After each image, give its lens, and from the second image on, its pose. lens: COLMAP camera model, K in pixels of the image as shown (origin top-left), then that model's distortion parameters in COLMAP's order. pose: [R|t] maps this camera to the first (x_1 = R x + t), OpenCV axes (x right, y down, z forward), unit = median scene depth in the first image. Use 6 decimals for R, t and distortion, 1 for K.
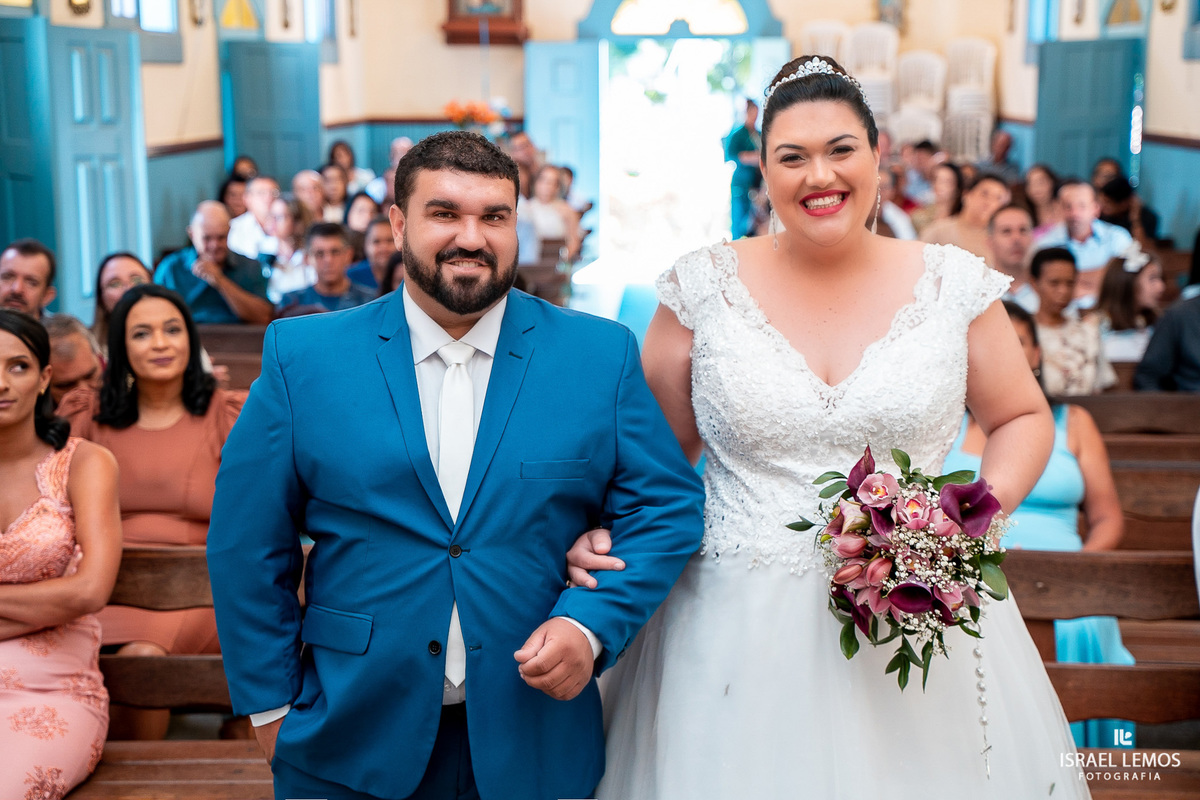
lens RADIAL K [[2202.3, 0, 606.2], [0, 2202.3, 404.4], [0, 0, 1]] dist [0.111292, 0.000000]
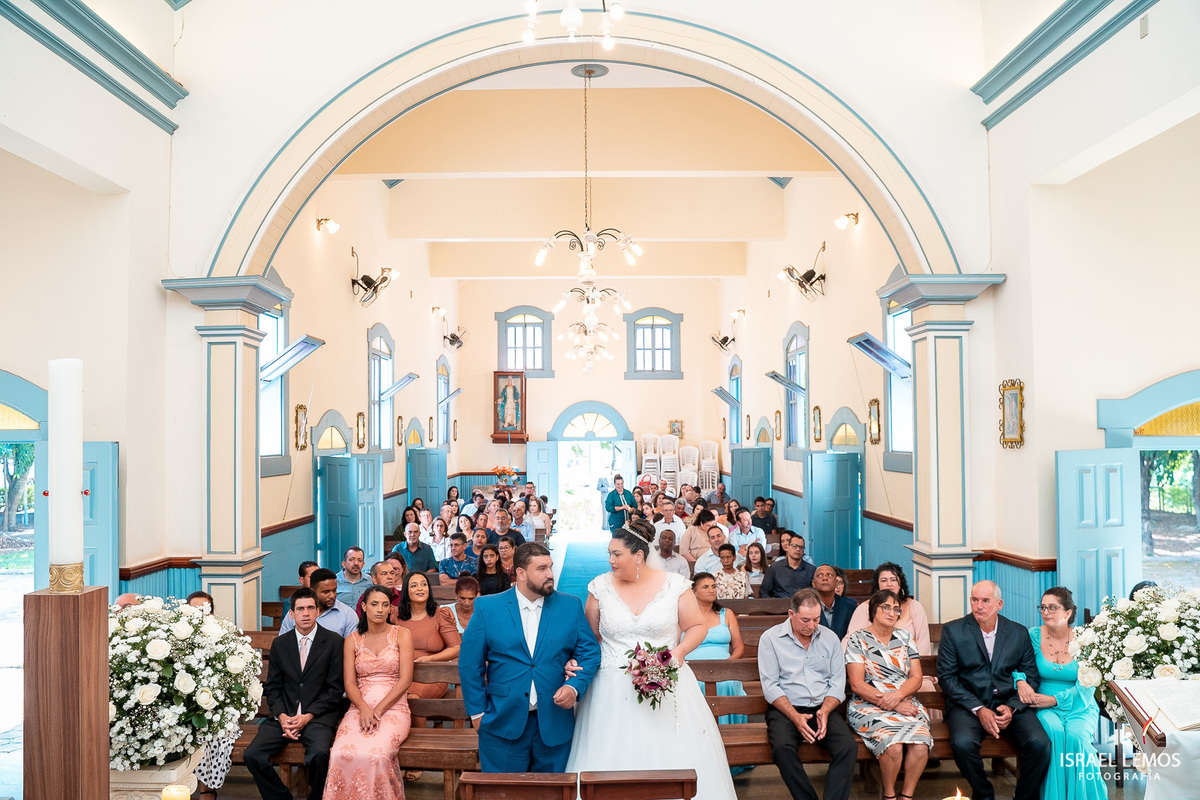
lens RADIAL K [[981.3, 0, 595.7], [0, 981.3, 402.2], [0, 0, 1]] dist [-0.103316, 0.068916]
pose [[0.999199, -0.003139, 0.039905, -0.021809], [0.010466, 0.982725, -0.184774, -0.043541], [-0.038635, 0.185043, 0.981971, -0.442330]]
